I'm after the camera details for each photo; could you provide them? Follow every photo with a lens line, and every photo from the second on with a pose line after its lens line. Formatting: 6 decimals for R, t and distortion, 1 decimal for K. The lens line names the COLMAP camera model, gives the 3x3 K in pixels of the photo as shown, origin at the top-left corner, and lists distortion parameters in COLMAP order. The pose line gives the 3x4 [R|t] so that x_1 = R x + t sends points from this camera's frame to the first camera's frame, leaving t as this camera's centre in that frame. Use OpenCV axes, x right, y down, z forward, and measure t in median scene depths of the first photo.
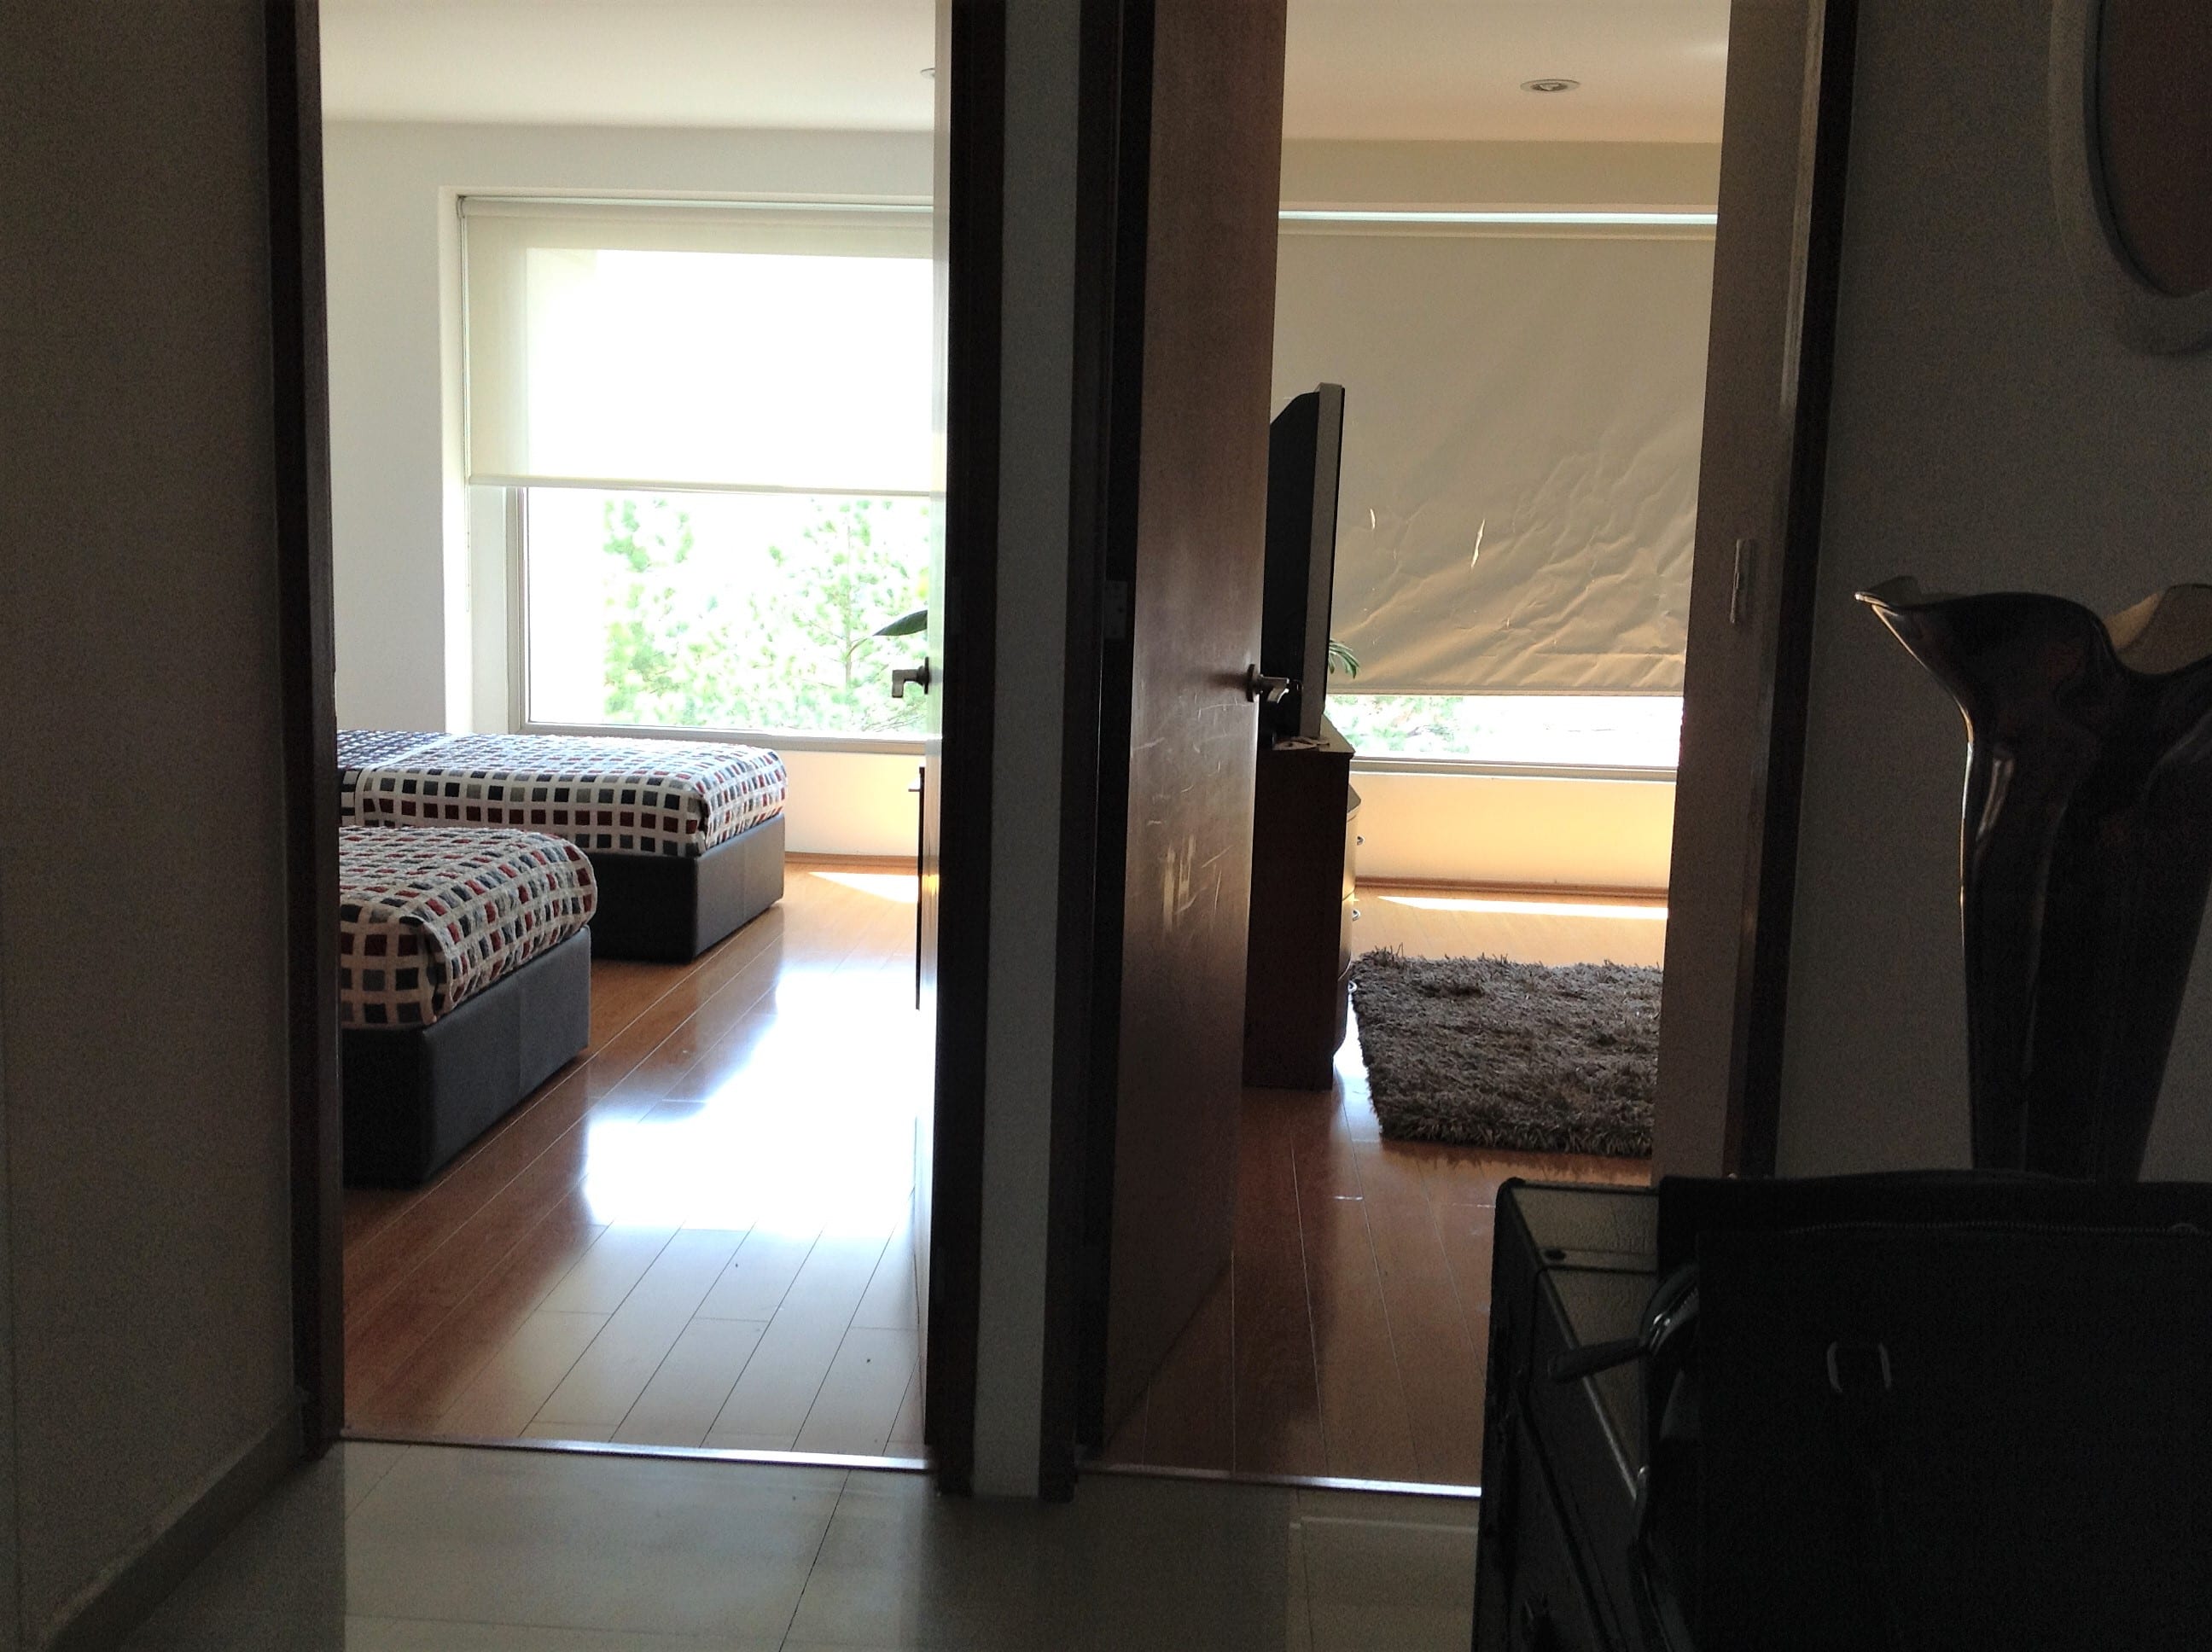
lens RADIAL K [[2113.1, 0, 1103.4], [0, 2113.1, 825.8], [0, 0, 1]] dist [0.021288, 0.000000]
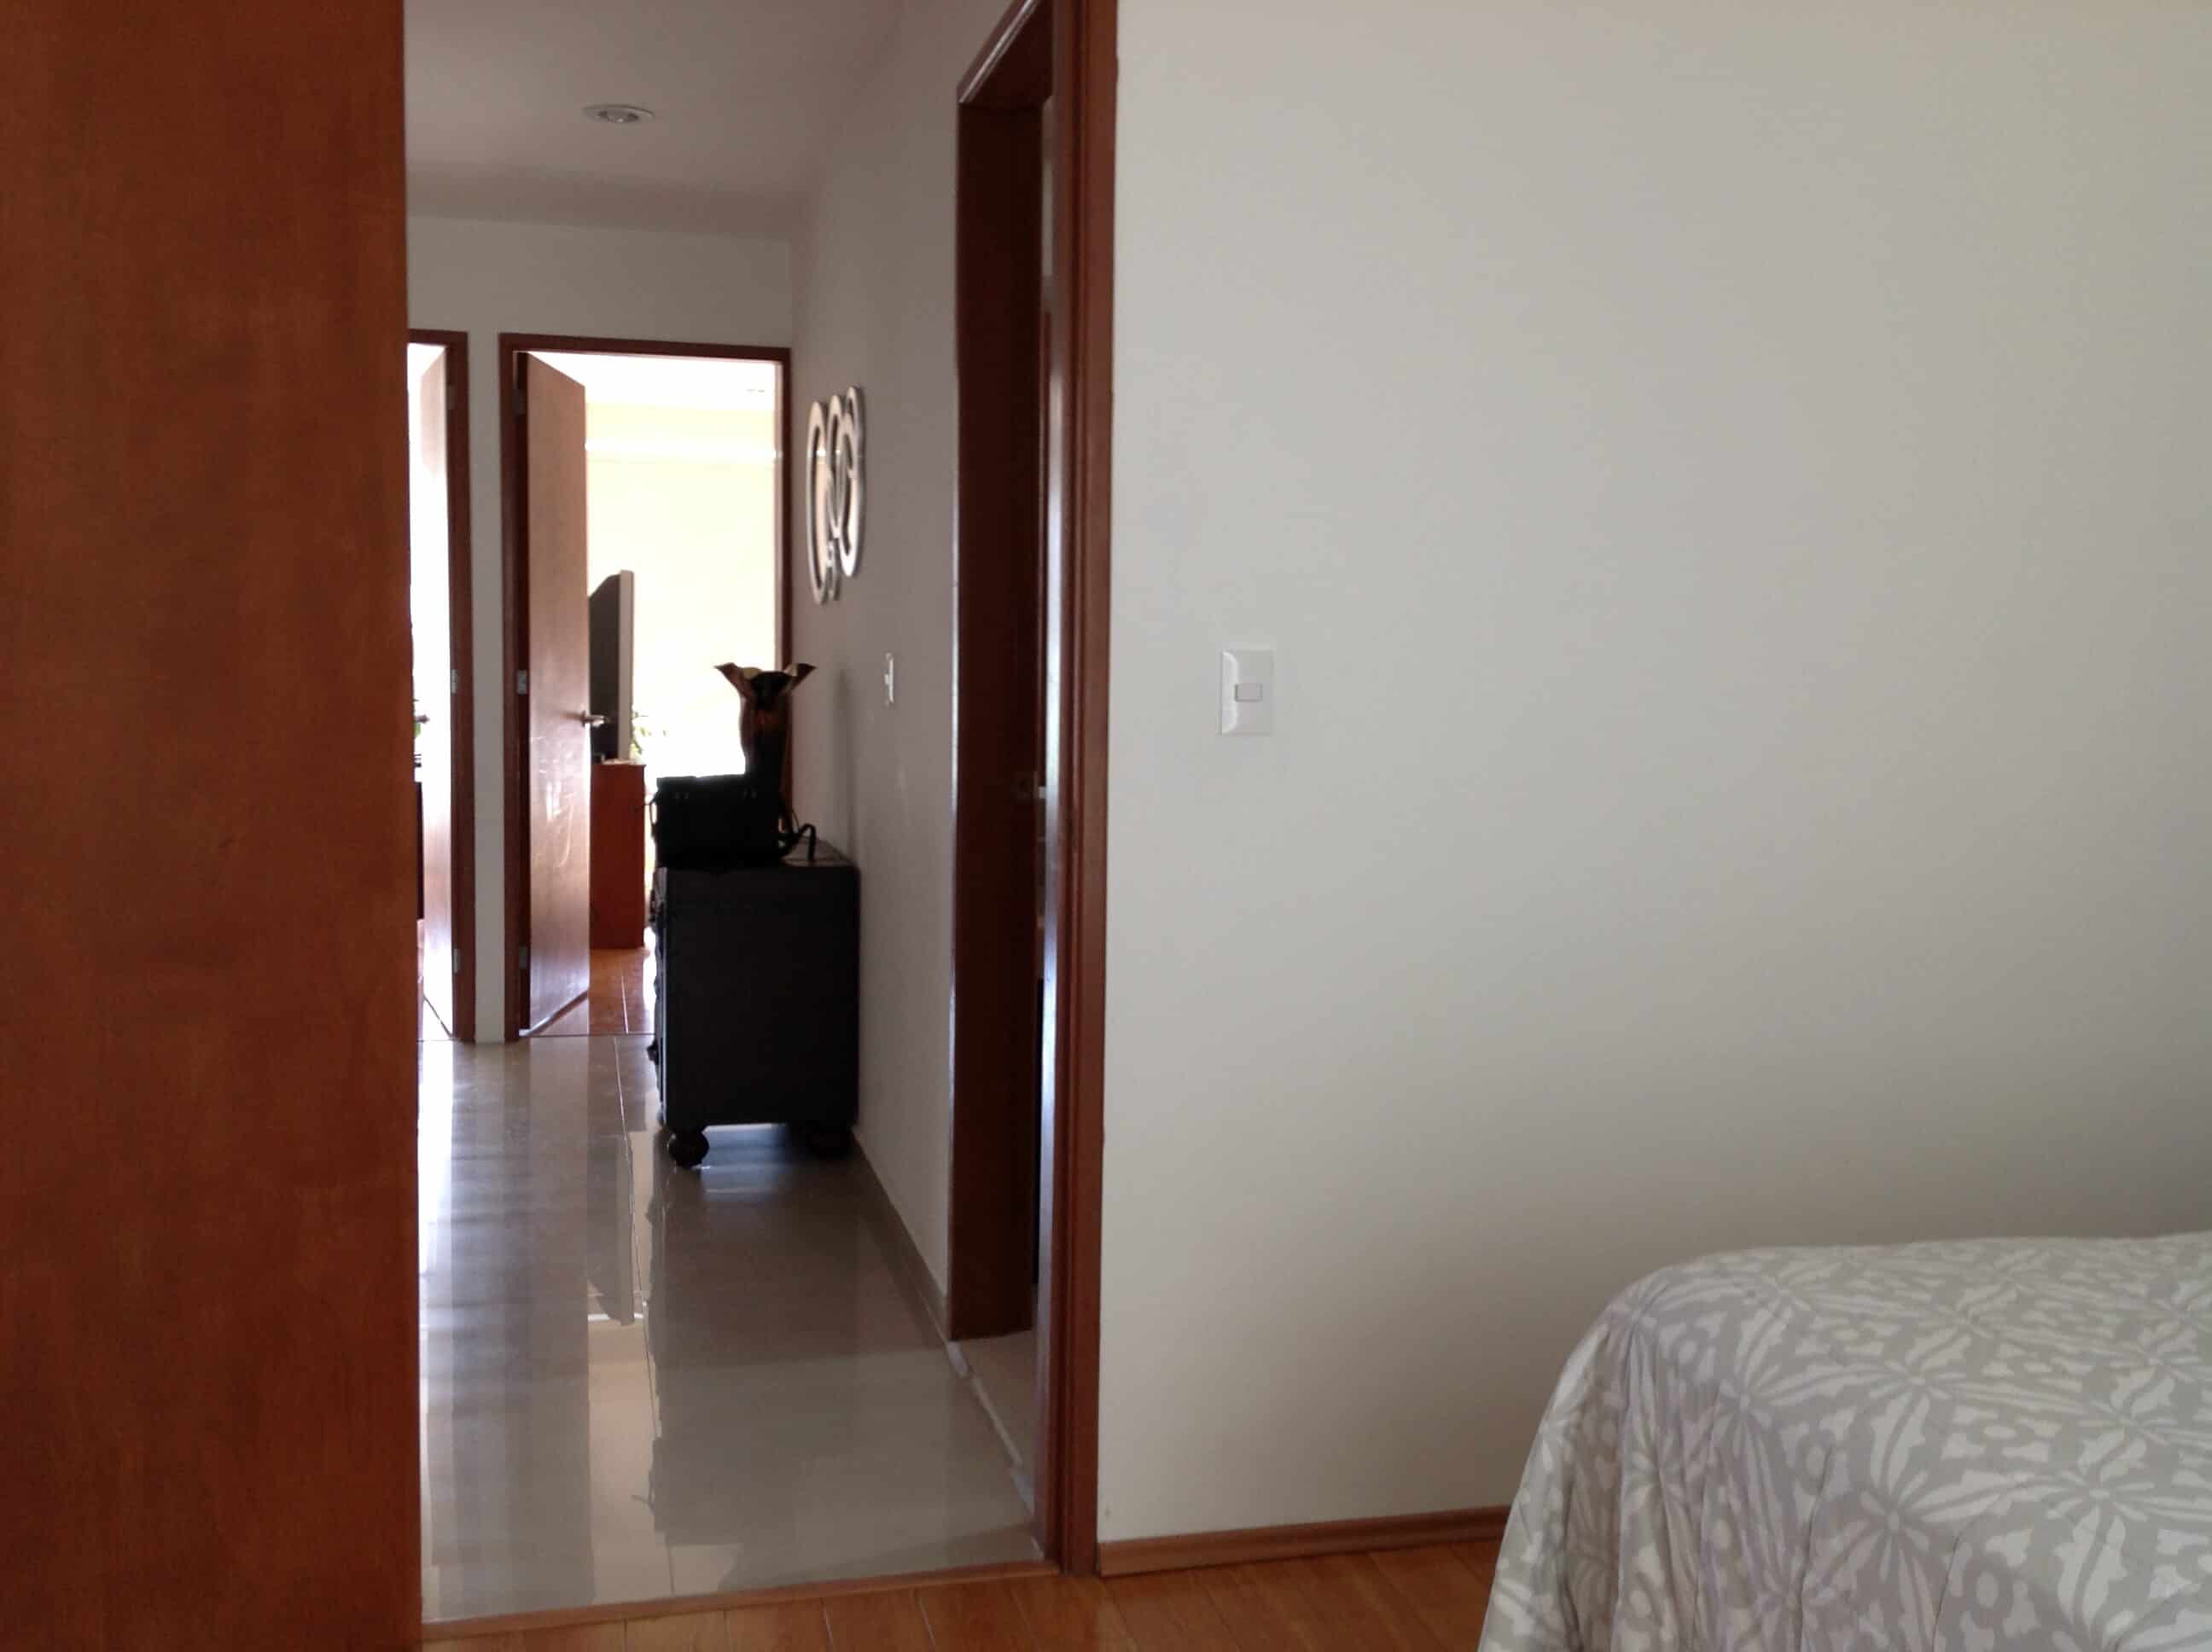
lens RADIAL K [[2113.1, 0, 1107.6], [0, 2113.1, 824.6], [0, 0, 1]] dist [0.021288, 0.000000]
pose [[0.956362, -0.036249, 0.289928, -0.050970], [0.052116, 0.997525, -0.047191, 0.173798], [-0.287500, 0.060242, 0.955884, -1.236223]]
